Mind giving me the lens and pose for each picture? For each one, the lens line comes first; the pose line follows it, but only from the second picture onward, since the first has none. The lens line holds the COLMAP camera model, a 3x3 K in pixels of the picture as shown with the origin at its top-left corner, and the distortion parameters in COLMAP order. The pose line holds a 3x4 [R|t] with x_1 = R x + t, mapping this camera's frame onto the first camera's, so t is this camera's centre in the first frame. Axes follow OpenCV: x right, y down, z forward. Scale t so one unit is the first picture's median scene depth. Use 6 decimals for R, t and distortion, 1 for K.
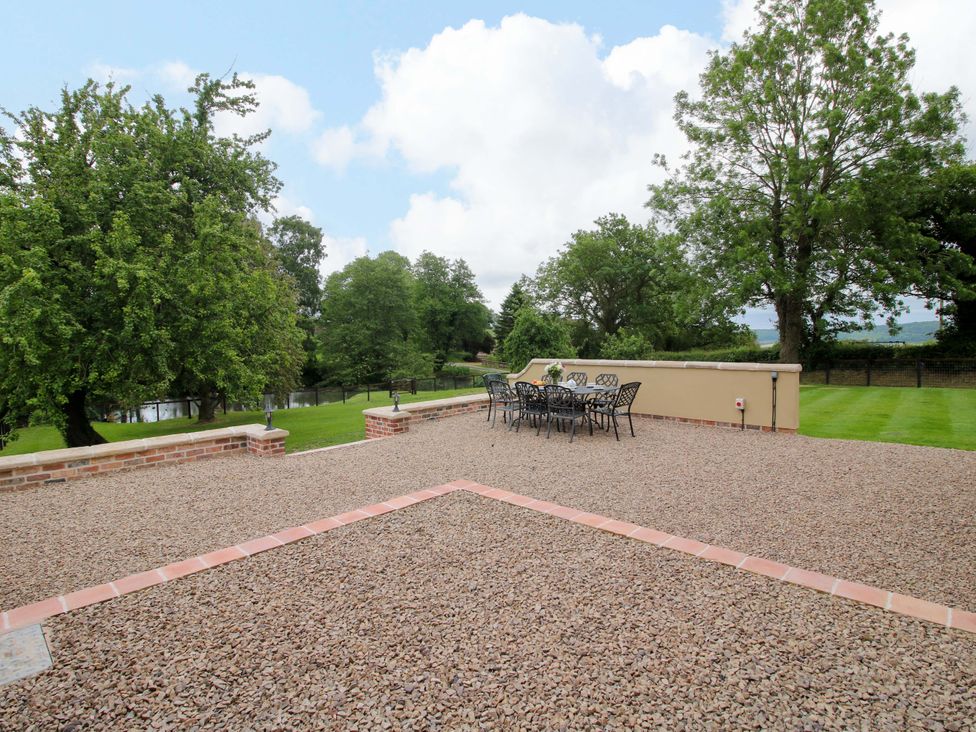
lens RADIAL K [[509.0, 0, 483.9], [0, 509.0, 362.1], [0, 0, 1]] dist [-0.000901, -0.014211]
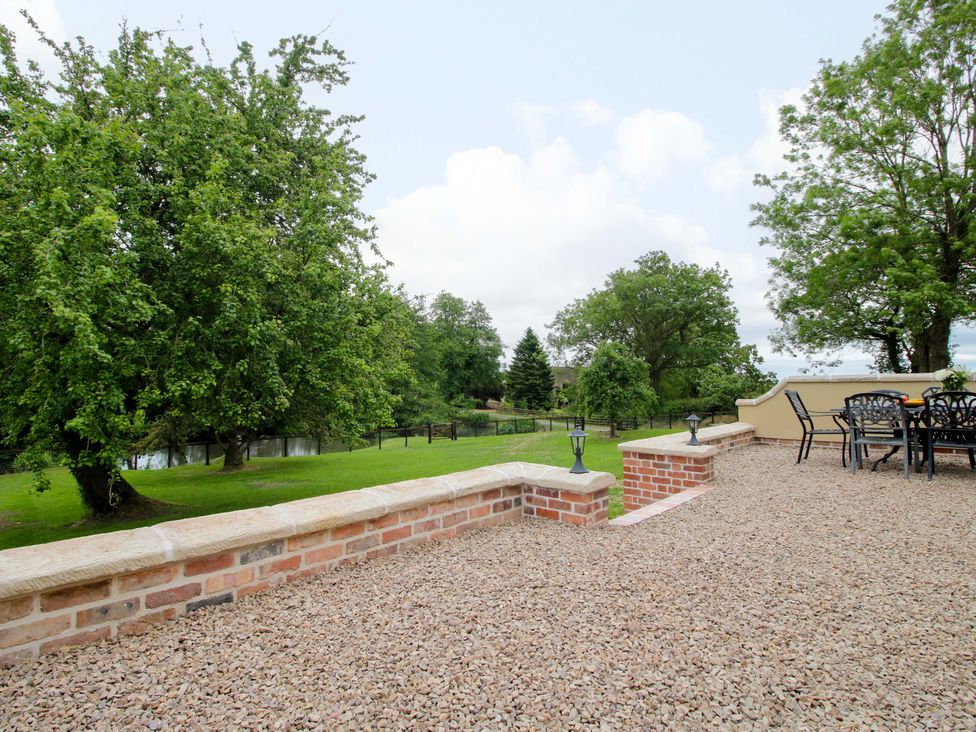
lens RADIAL K [[509.0, 0, 484.9], [0, 509.0, 356.9], [0, 0, 1]] dist [-0.000901, -0.014211]
pose [[0.999472, 0.013032, 0.029756, -0.259198], [-0.009687, 0.993896, -0.109896, 0.036417], [-0.031007, 0.109550, 0.993498, 0.234352]]
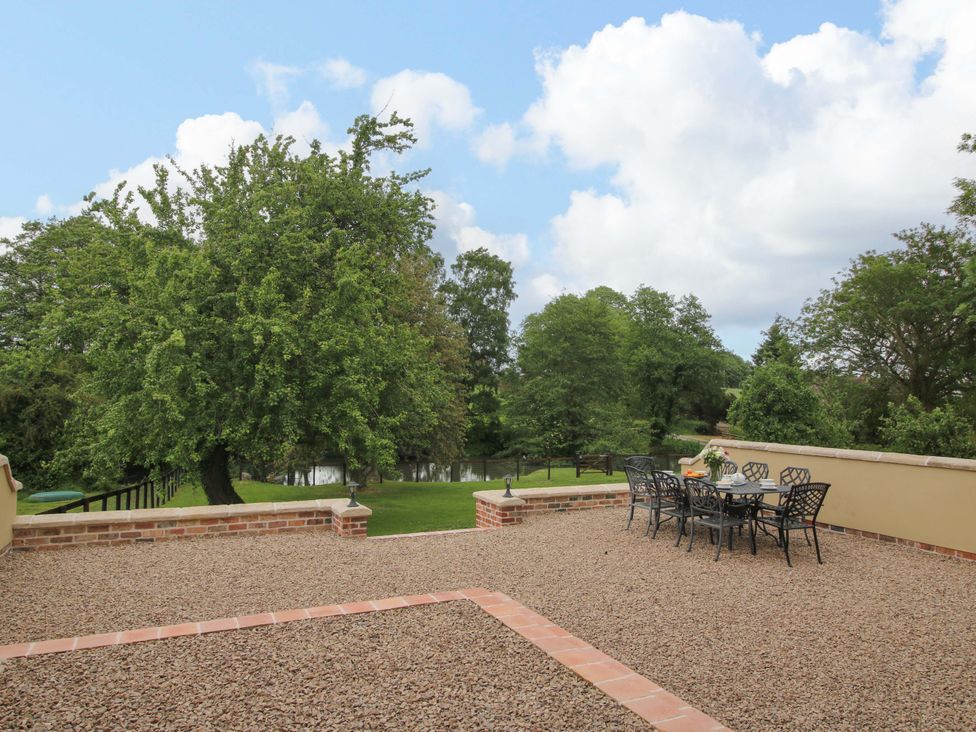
lens RADIAL K [[668.7, 0, 483.3], [0, 668.7, 351.7], [0, 0, 1]] dist [0.006035, -0.007337]
pose [[0.932921, 0.004301, -0.360055, 0.103098], [-0.045474, 0.993330, -0.105959, -0.010781], [0.357198, 0.115225, 0.926894, -0.016687]]
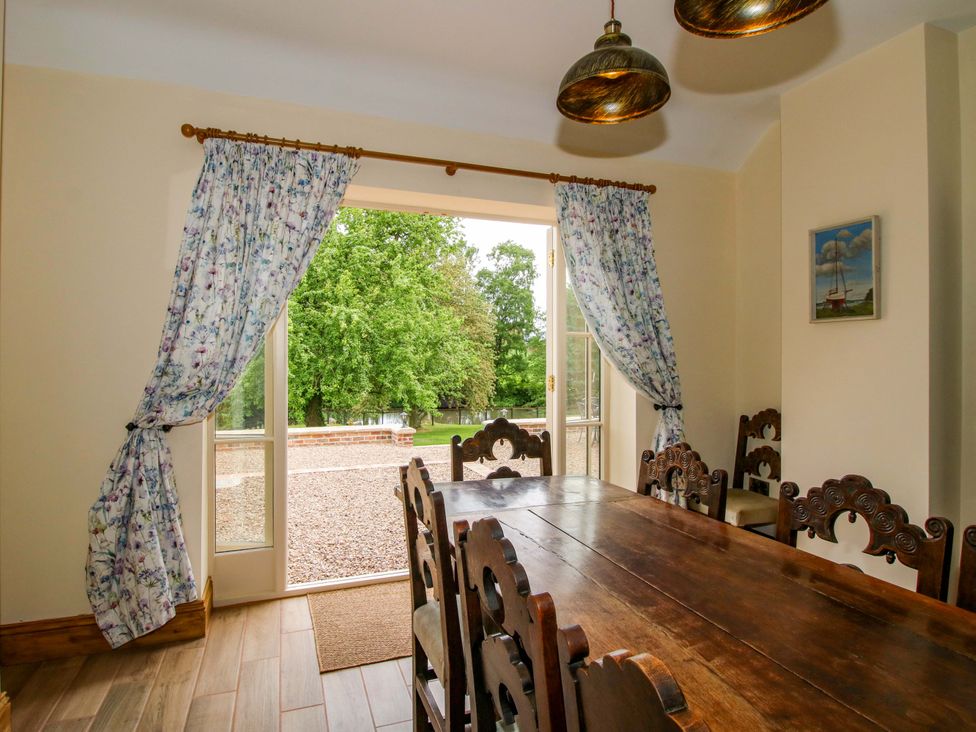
lens RADIAL K [[560.6, 0, 481.7], [0, 560.6, 363.4], [0, 0, 1]] dist [0.007468, -0.004052]
pose [[0.904711, 0.021103, -0.425503, 0.217241], [-0.037692, 0.998821, -0.030604, -0.003984], [0.424356, 0.043726, 0.904439, -0.168311]]
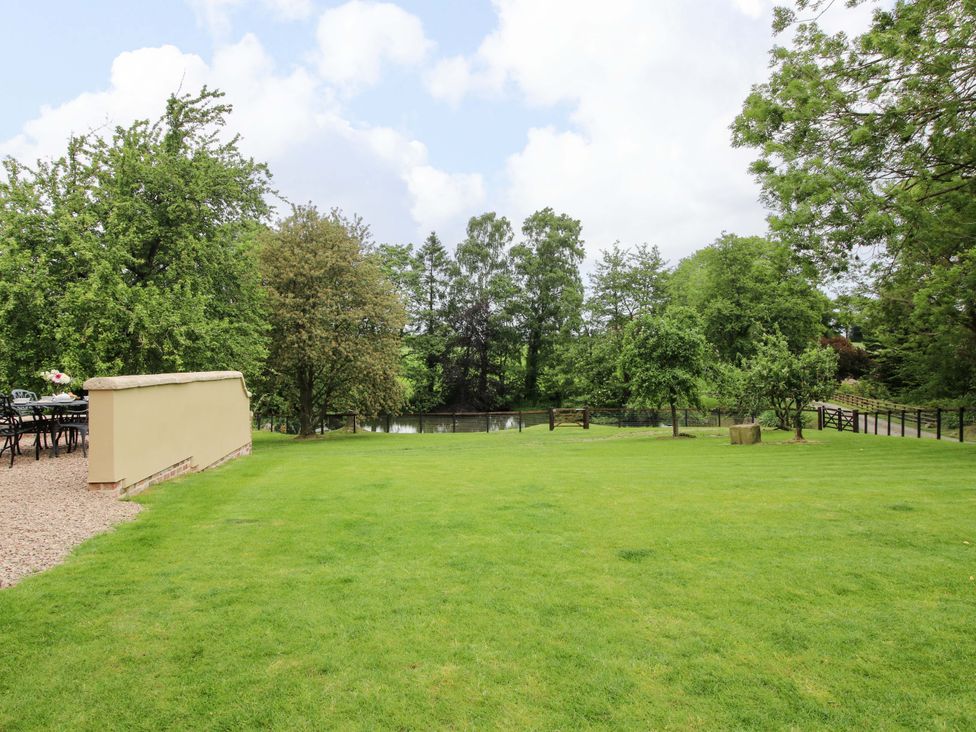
lens RADIAL K [[653.7, 0, 484.9], [0, 653.7, 364.8], [0, 0, 1]] dist [0.004080, -0.011338]
pose [[0.786906, 0.013544, -0.616924, 0.776069], [-0.036609, 0.999023, -0.024764, -0.003000], [0.615985, 0.042072, 0.786633, 0.350194]]
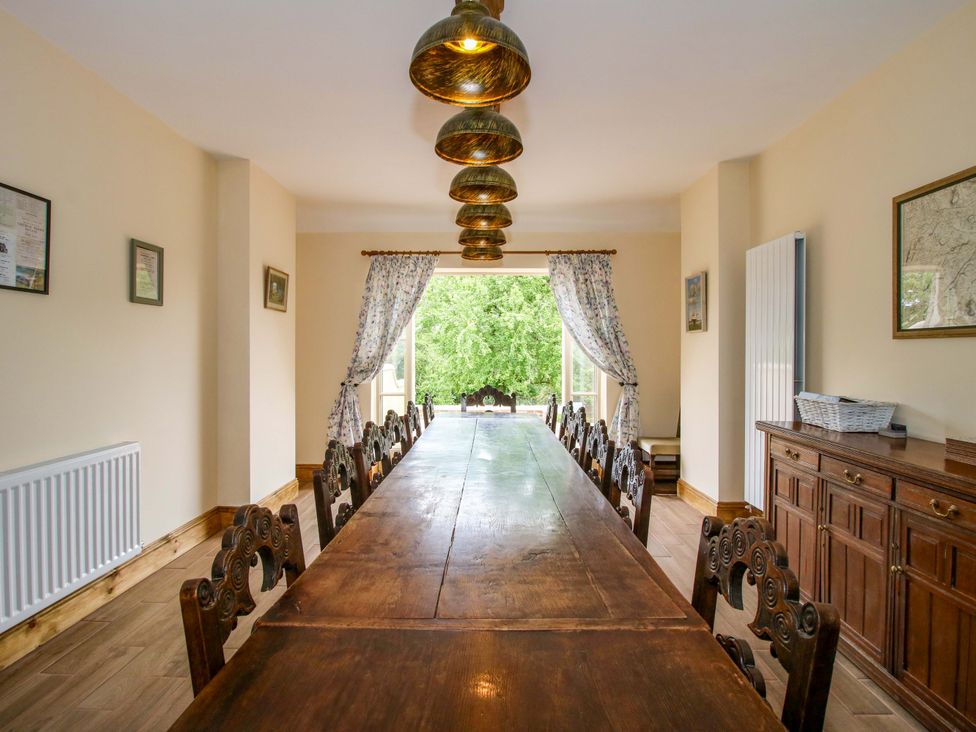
lens RADIAL K [[549.2, 0, 480.6], [0, 549.2, 365.3], [0, 0, 1]] dist [0.001386, -0.008383]
pose [[0.692135, 0.031689, -0.721072, 0.388135], [-0.048151, 0.998837, -0.002322, -0.002999], [0.720160, 0.036327, 0.692856, -0.253398]]
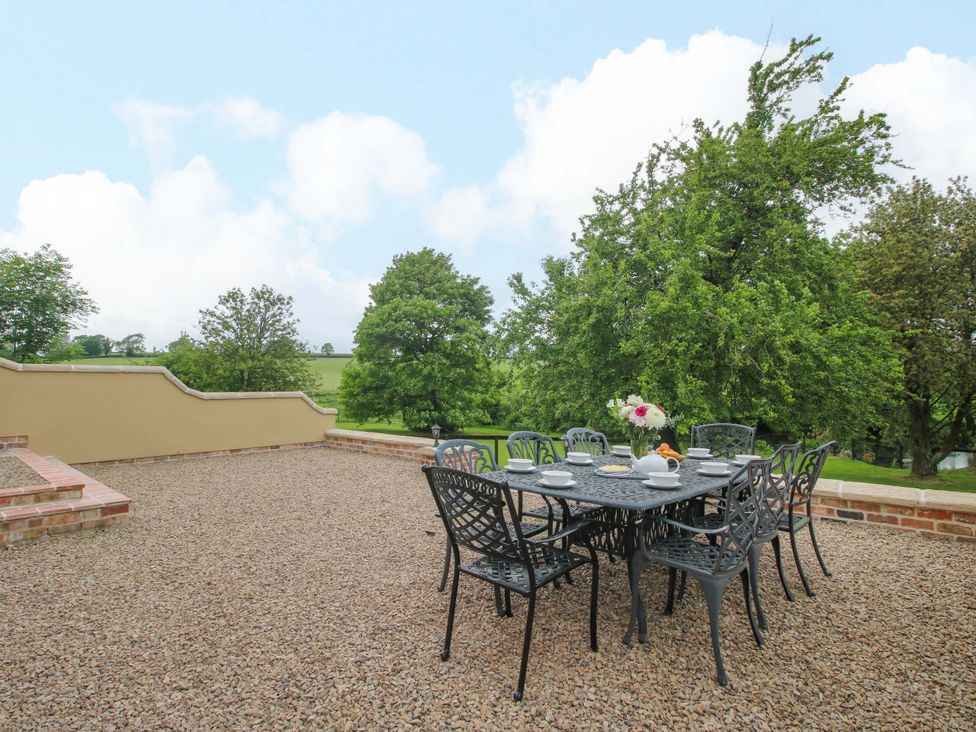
lens RADIAL K [[509.0, 0, 486.3], [0, 509.0, 362.5], [0, 0, 1]] dist [-0.000901, -0.014211]
pose [[0.035496, -0.028942, -0.998951, 0.288801], [-0.046303, 0.998459, -0.030573, -0.003075], [0.998297, 0.047339, 0.034101, 0.515071]]
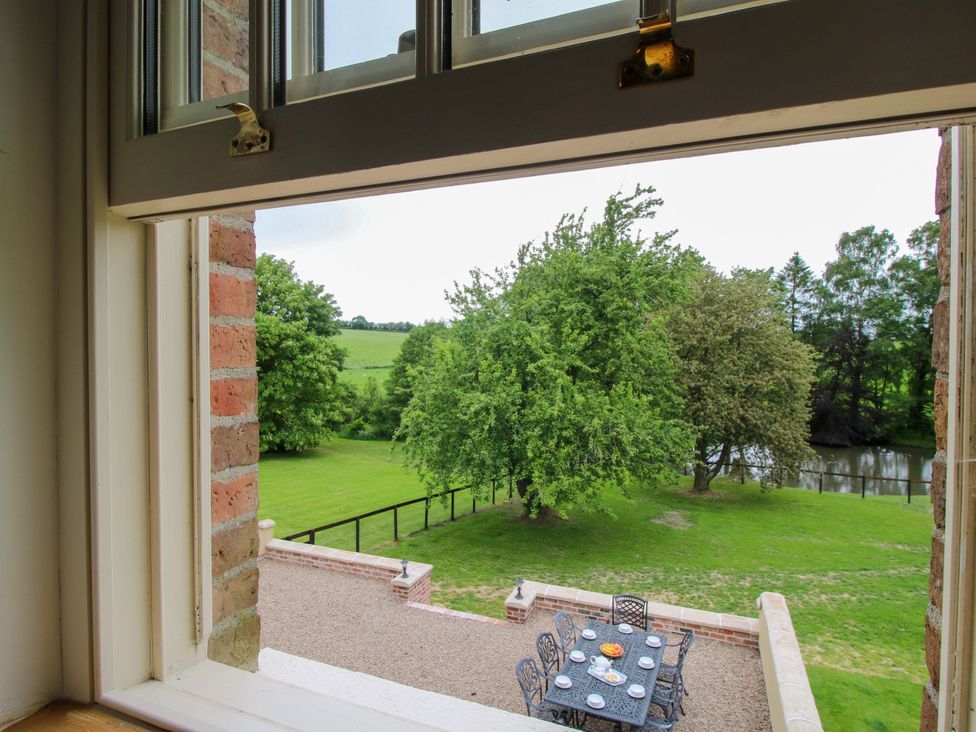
lens RADIAL K [[549.2, 0, 484.1], [0, 549.2, 359.8], [0, 0, 1]] dist [0.001386, -0.008383]
pose [[0.370953, 0.036269, -0.927943, 0.447044], [-0.050876, 0.998530, 0.018690, -0.219067], [0.927257, 0.040276, 0.372253, 0.316063]]
